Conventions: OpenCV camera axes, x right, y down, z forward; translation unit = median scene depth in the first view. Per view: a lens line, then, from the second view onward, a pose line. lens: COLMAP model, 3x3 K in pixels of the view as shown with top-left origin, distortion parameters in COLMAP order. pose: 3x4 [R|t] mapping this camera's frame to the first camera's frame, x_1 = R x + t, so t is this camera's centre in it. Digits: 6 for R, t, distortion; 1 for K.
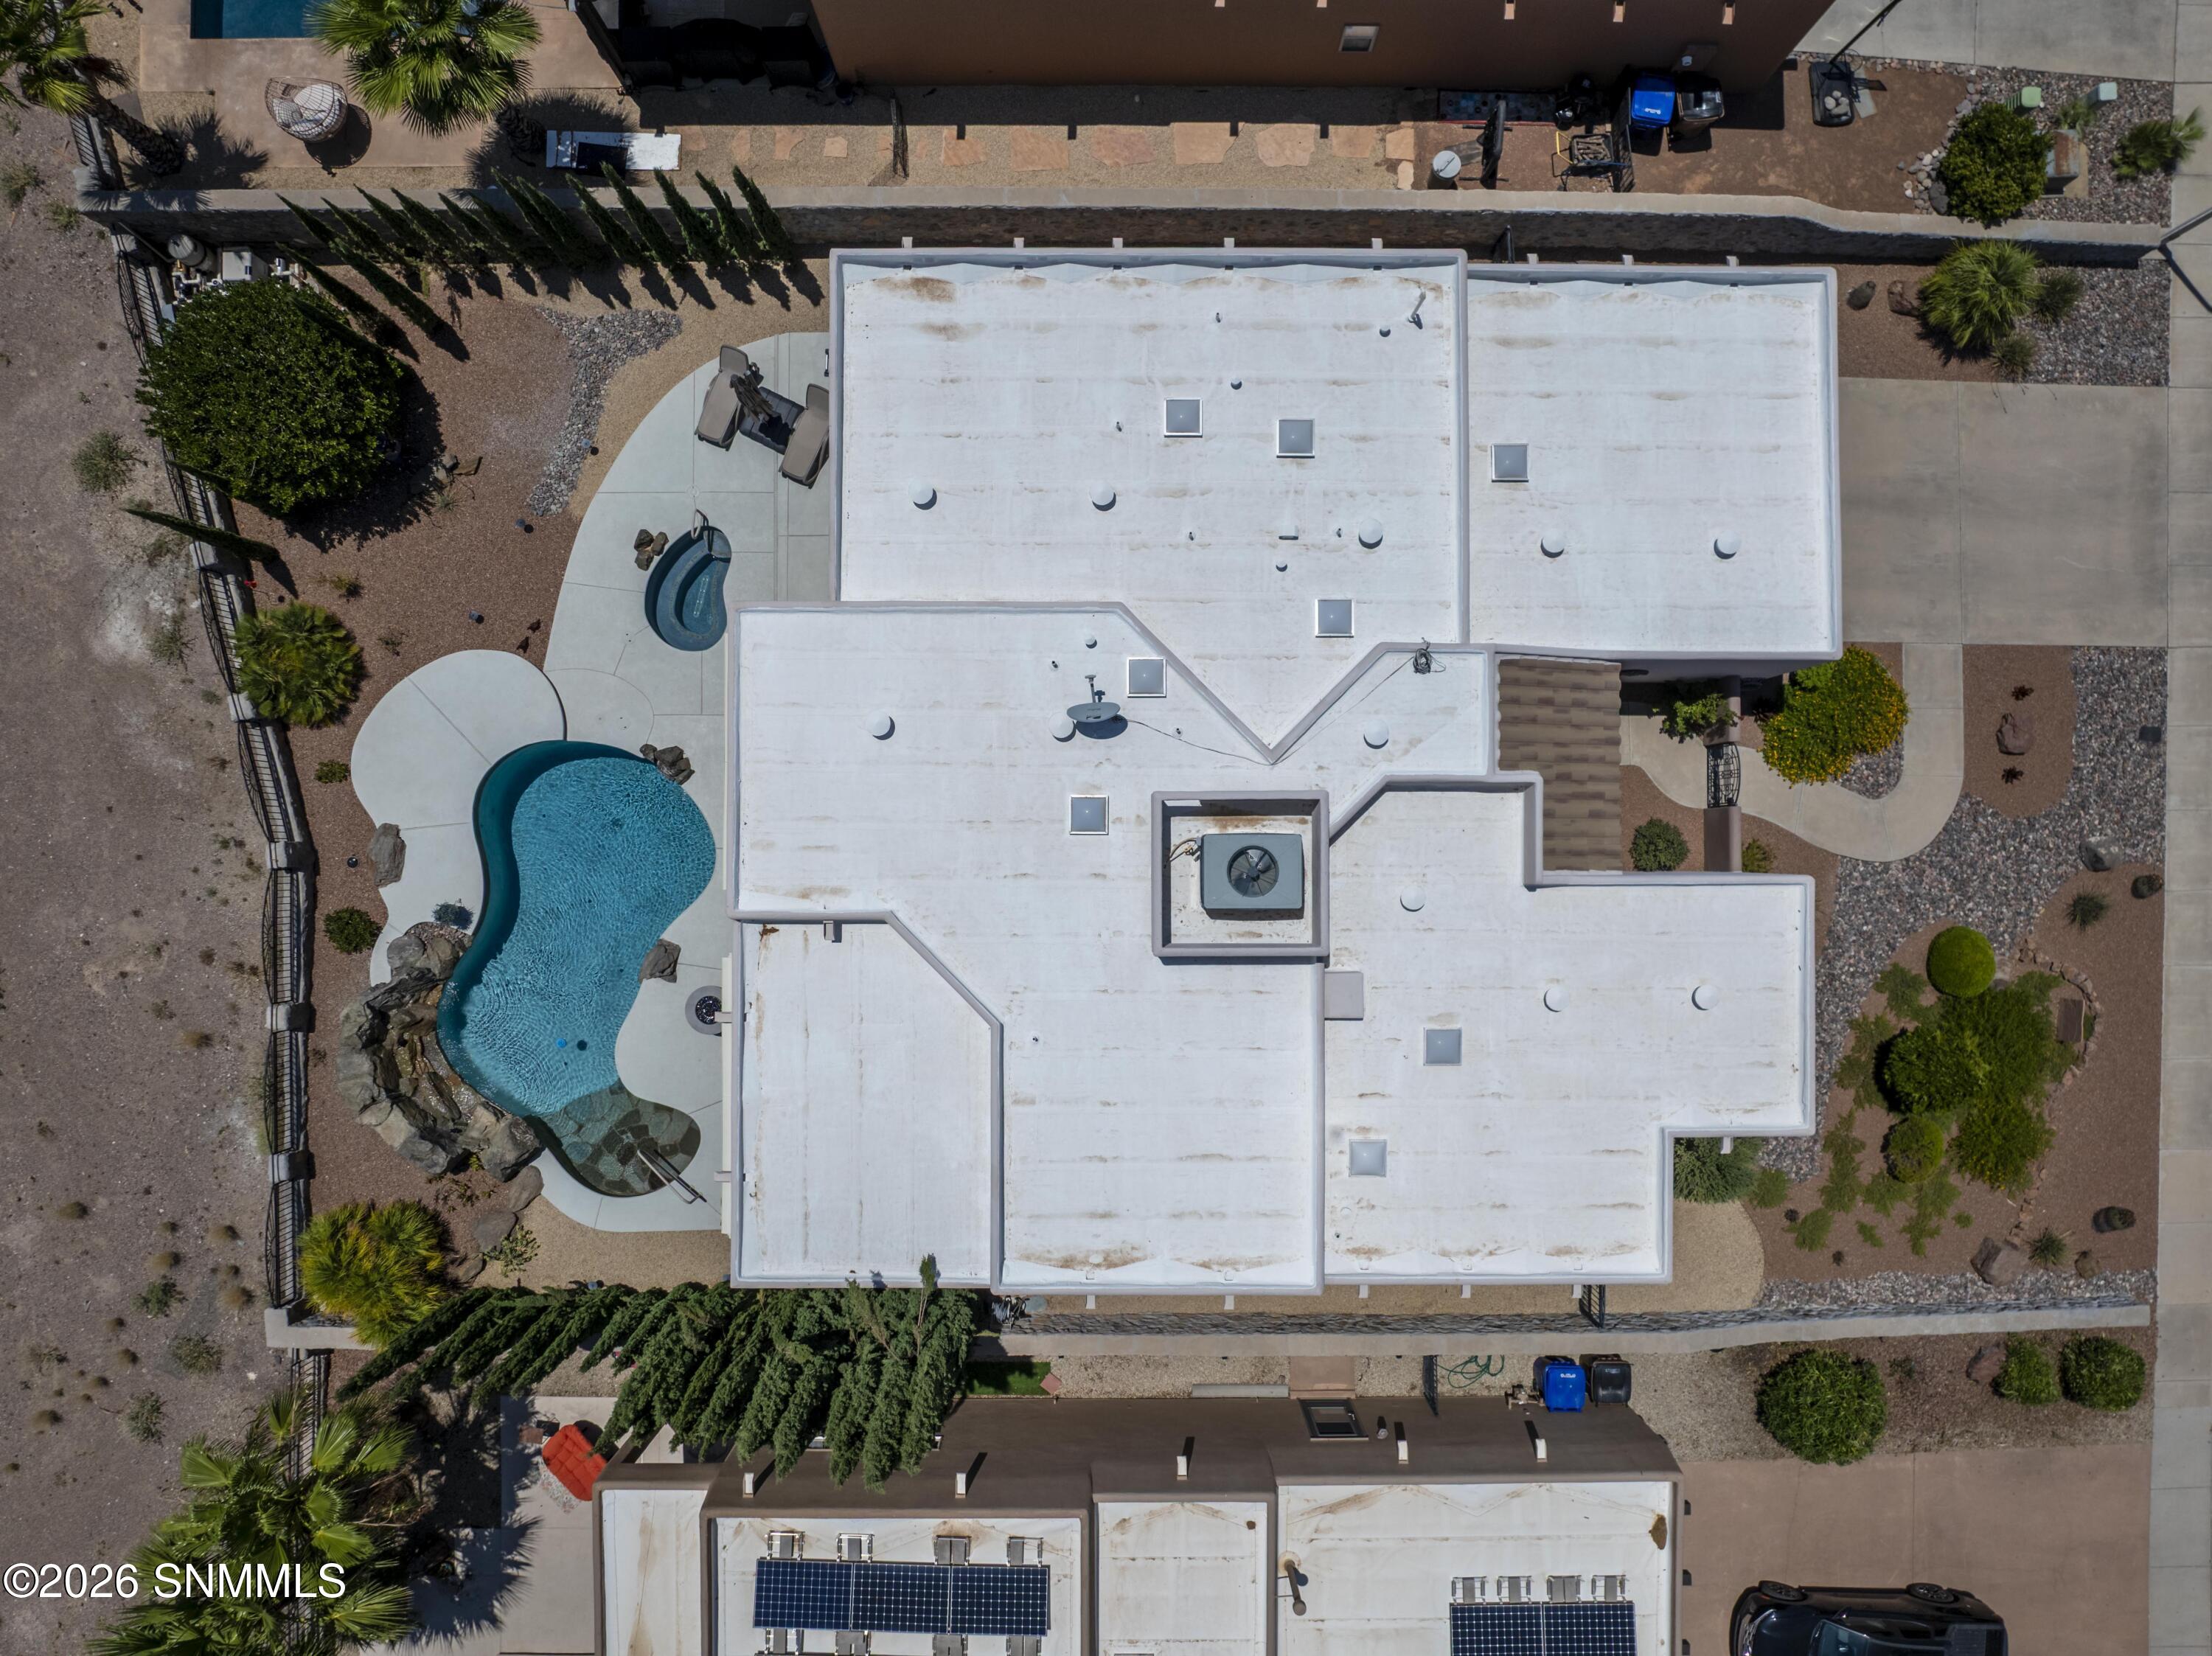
lens RADIAL K [[1556.4, 0, 1113.6], [0, 1556.4, 823.6], [0, 0, 1]] dist [-0.039607, 0.004611]
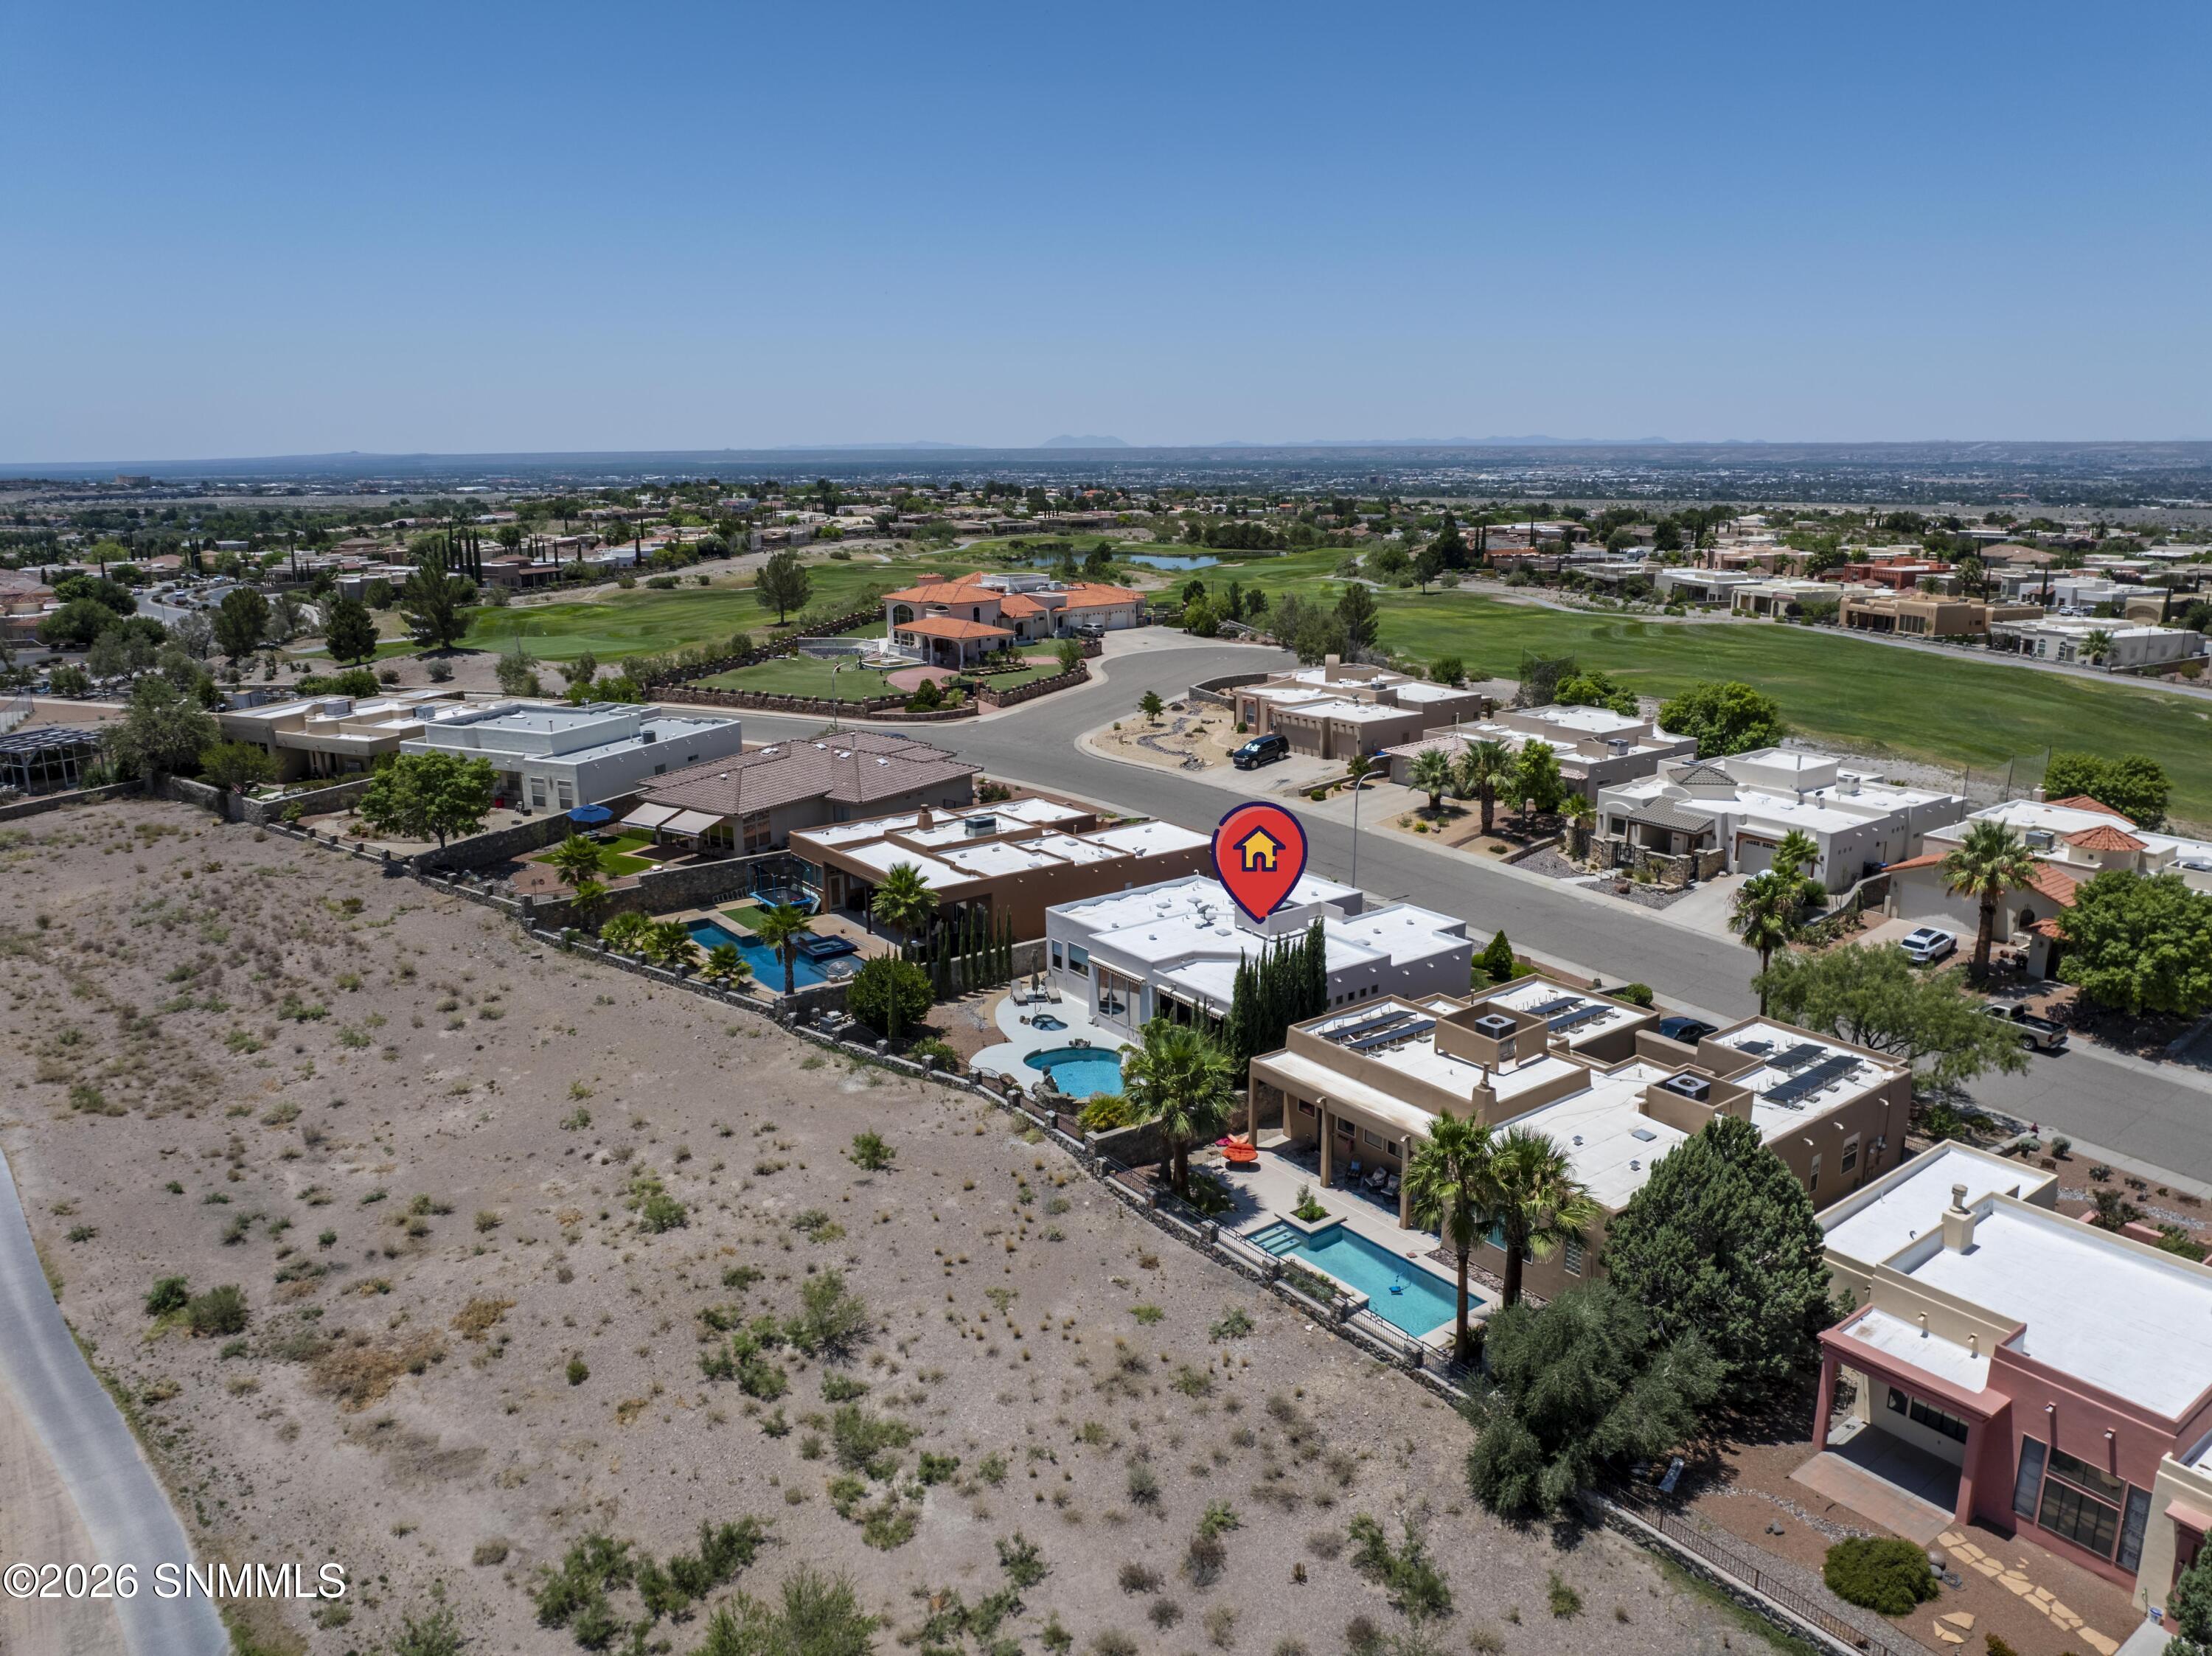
lens RADIAL K [[1556.4, 0, 1114.3], [0, 1556.4, 818.7], [0, 0, 1]] dist [-0.039607, 0.004611]
pose [[0.796698, -0.146215, 0.586424, -1.660753], [0.604359, 0.200270, -0.771130, 1.856716], [-0.004692, 0.968769, 0.247922, 0.021110]]
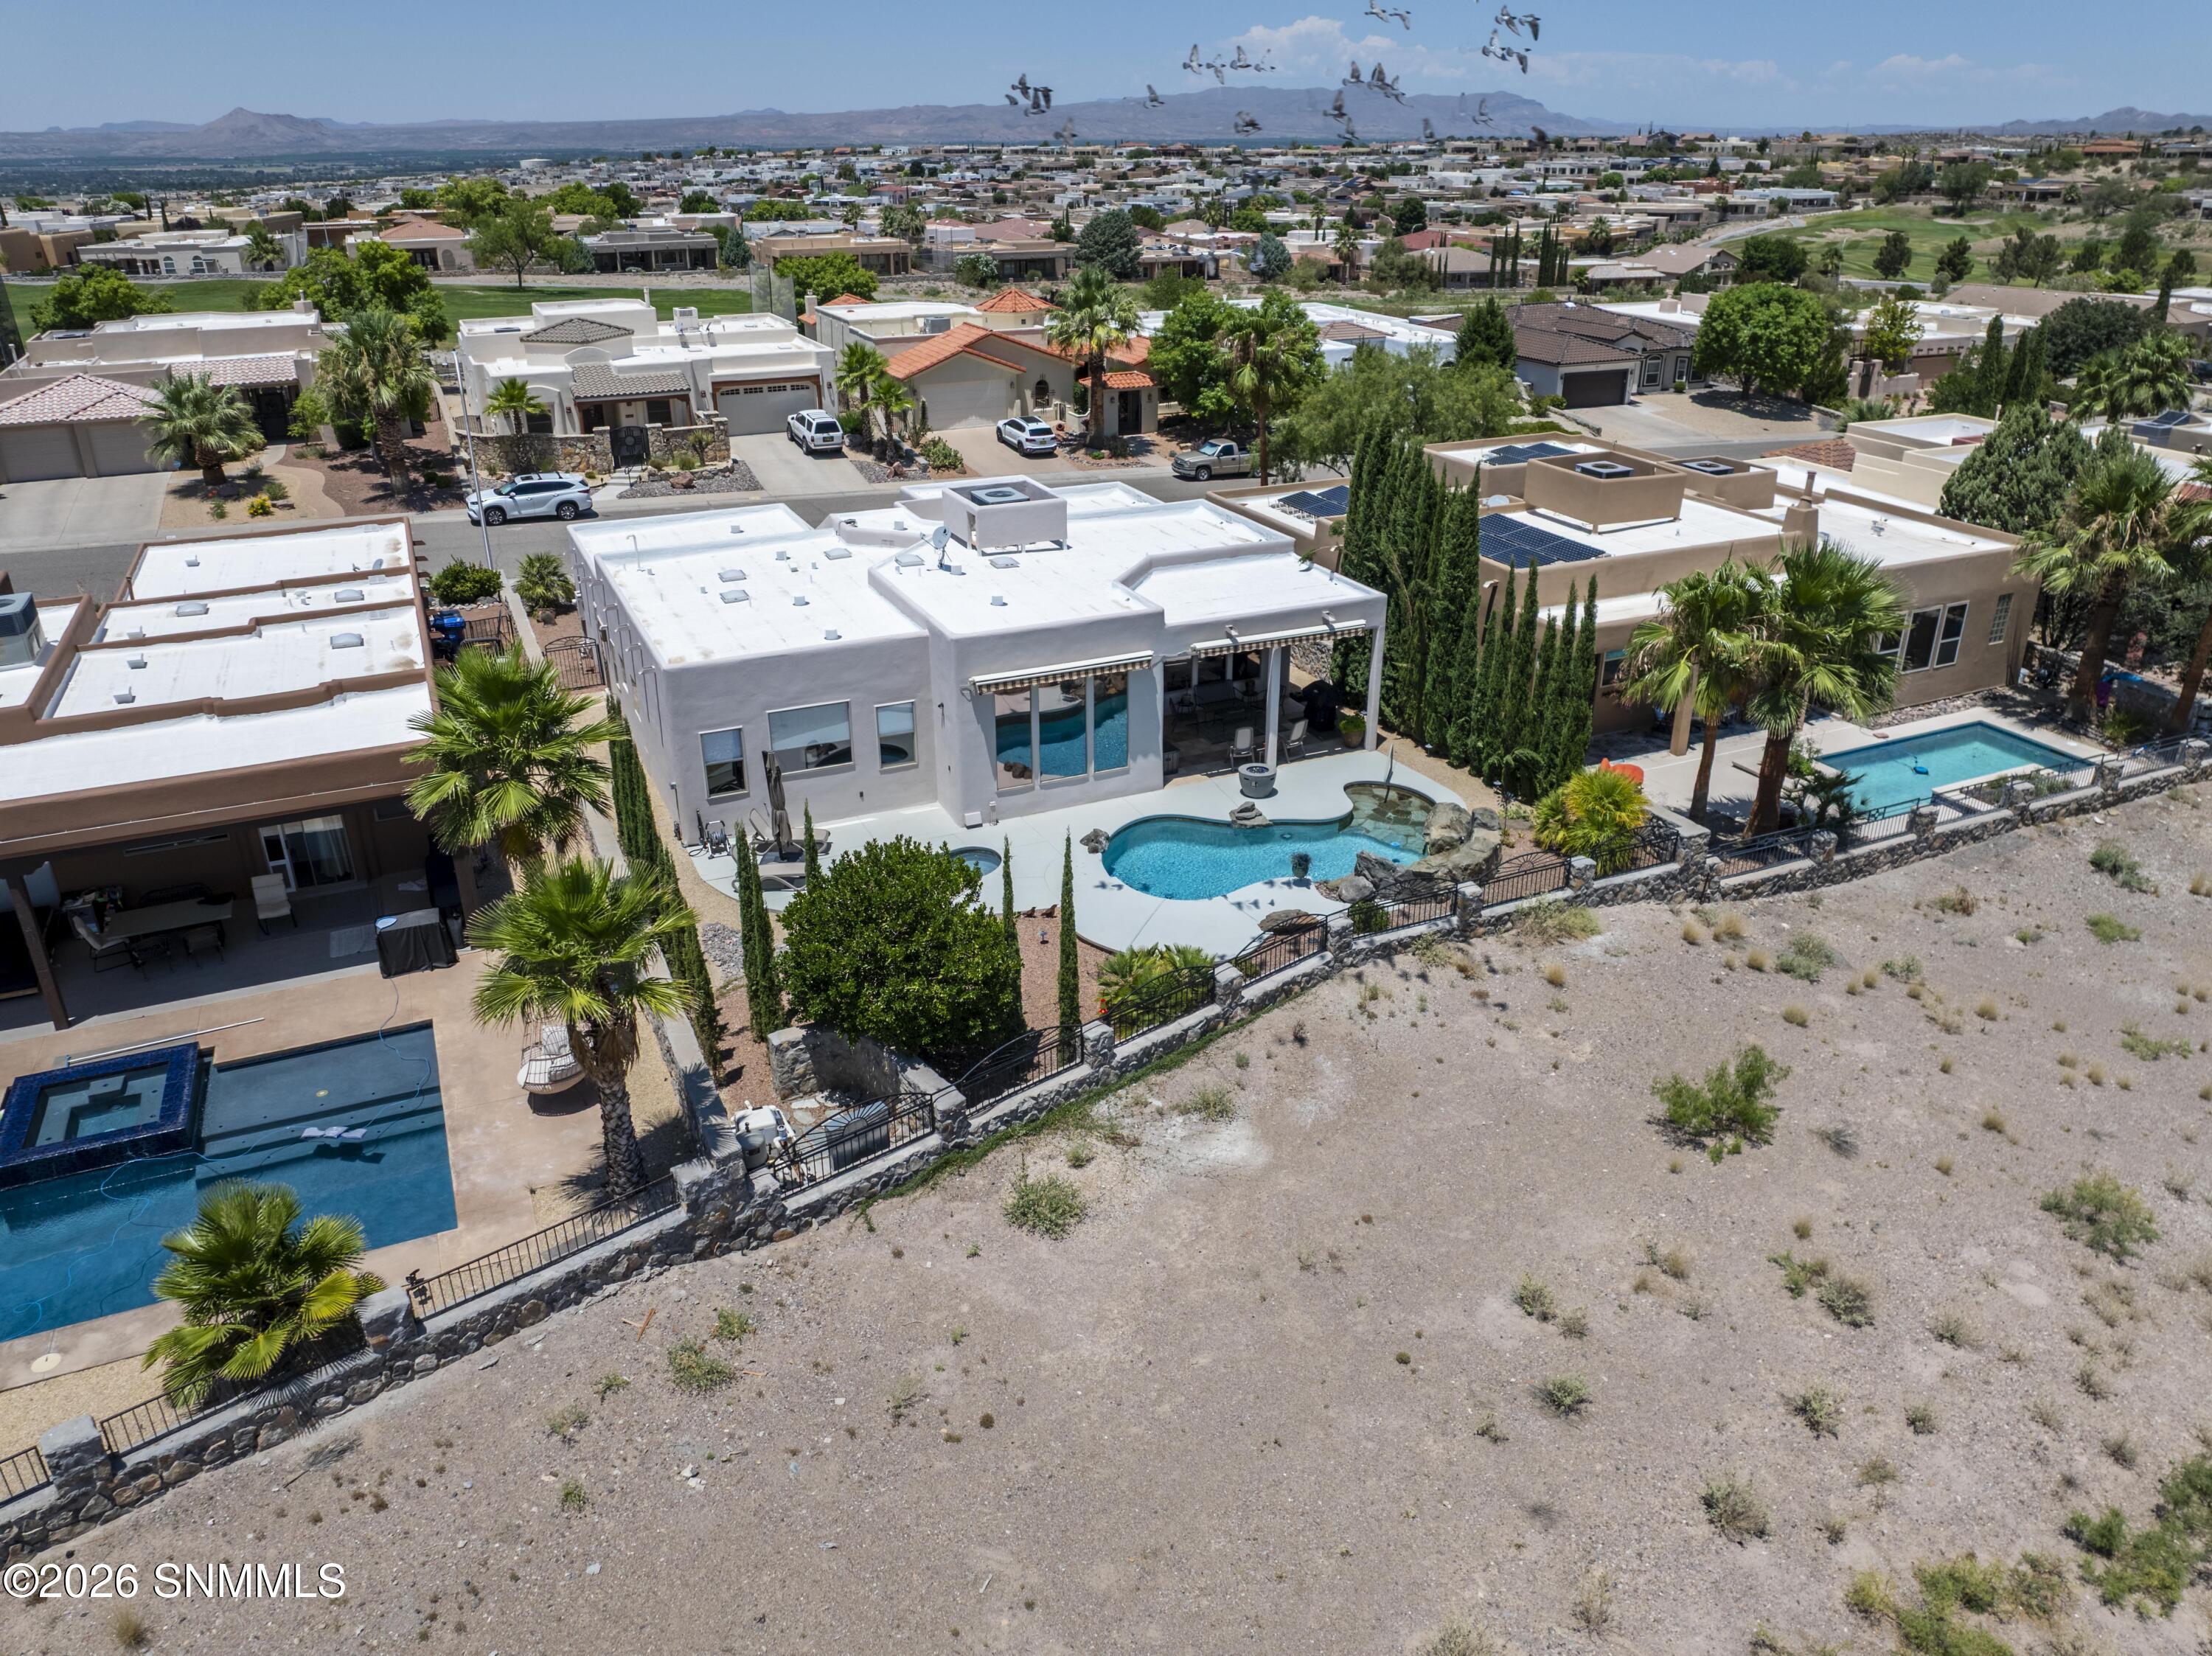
lens RADIAL K [[1556.4, 0, 1107.5], [0, 1556.4, 833.2], [0, 0, 1]] dist [-0.039607, 0.004611]
pose [[-0.417791, -0.377468, 0.826419, -1.246200], [0.908474, -0.162352, 0.385119, -0.476540], [-0.011200, 0.911679, 0.410750, 0.513061]]
